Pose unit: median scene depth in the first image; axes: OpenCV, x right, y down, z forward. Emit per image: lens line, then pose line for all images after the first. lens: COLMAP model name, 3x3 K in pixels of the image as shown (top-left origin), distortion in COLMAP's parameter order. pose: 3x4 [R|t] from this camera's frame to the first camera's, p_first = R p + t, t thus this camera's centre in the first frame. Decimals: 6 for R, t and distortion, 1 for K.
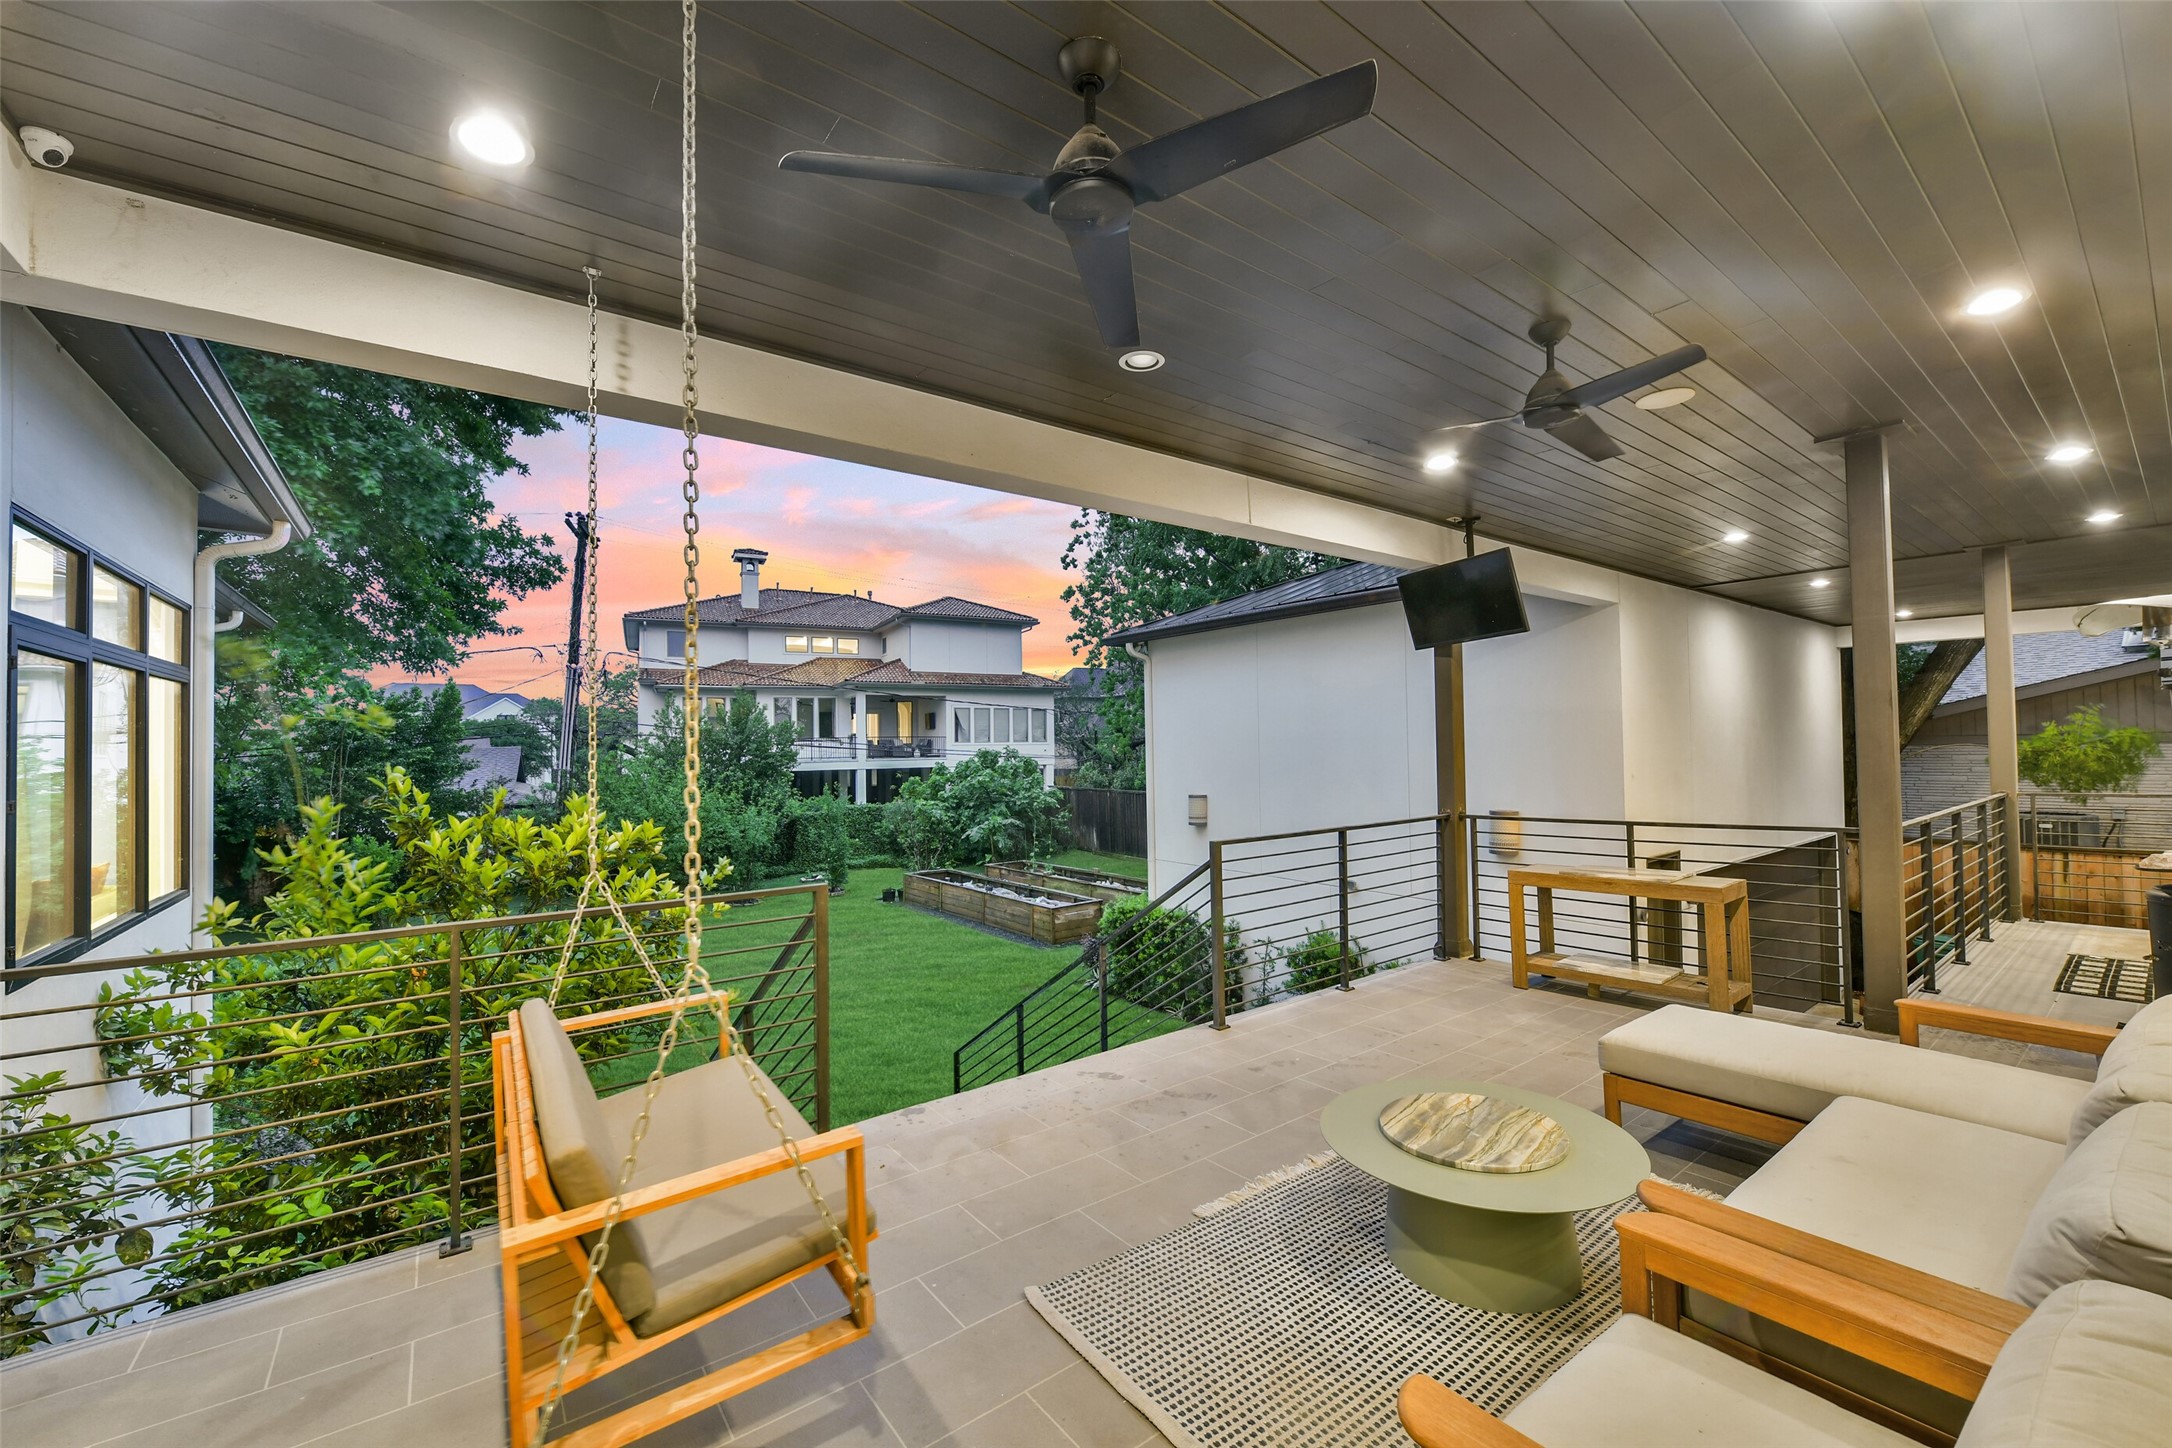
lens RADIAL K [[871.9, 0, 1087.9], [0, 871.9, 731.4], [0, 0, 1]] dist [-0.002370, -0.000269]
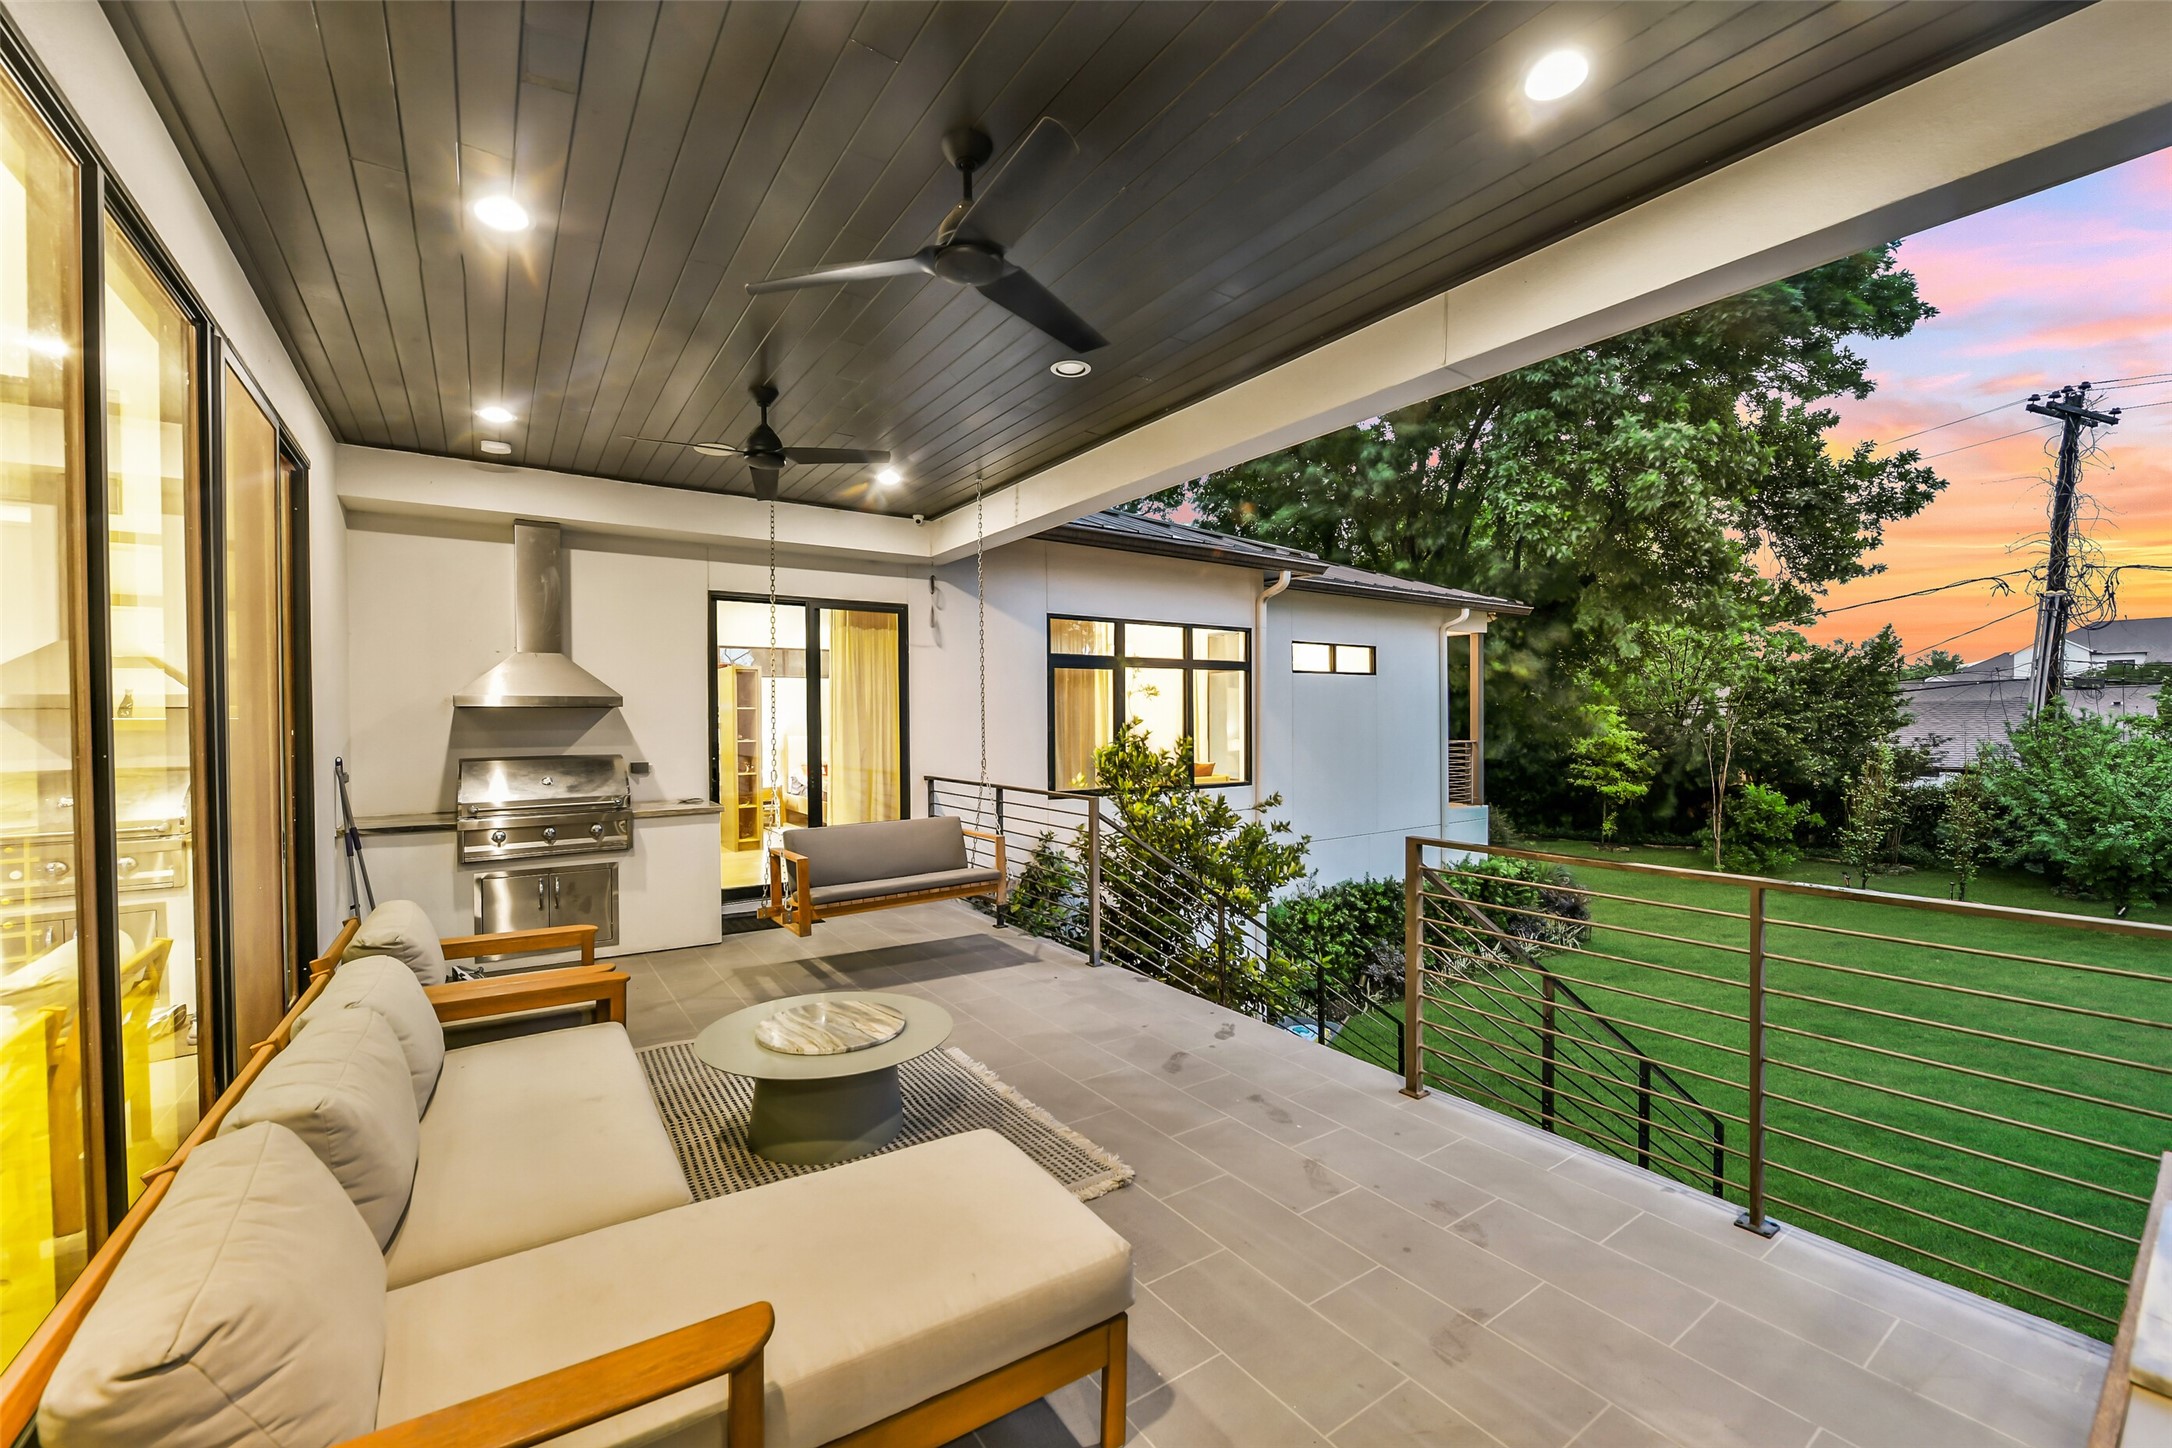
lens RADIAL K [[871.9, 0, 1087.9], [0, 871.9, 731.4], [0, 0, 1]] dist [-0.002370, -0.000269]
pose [[-0.057632, 0.025984, -0.998000, 0.905378], [0.027475, 0.999324, 0.024432, 0.017482], [0.997960, -0.026012, -0.058307, 0.807239]]
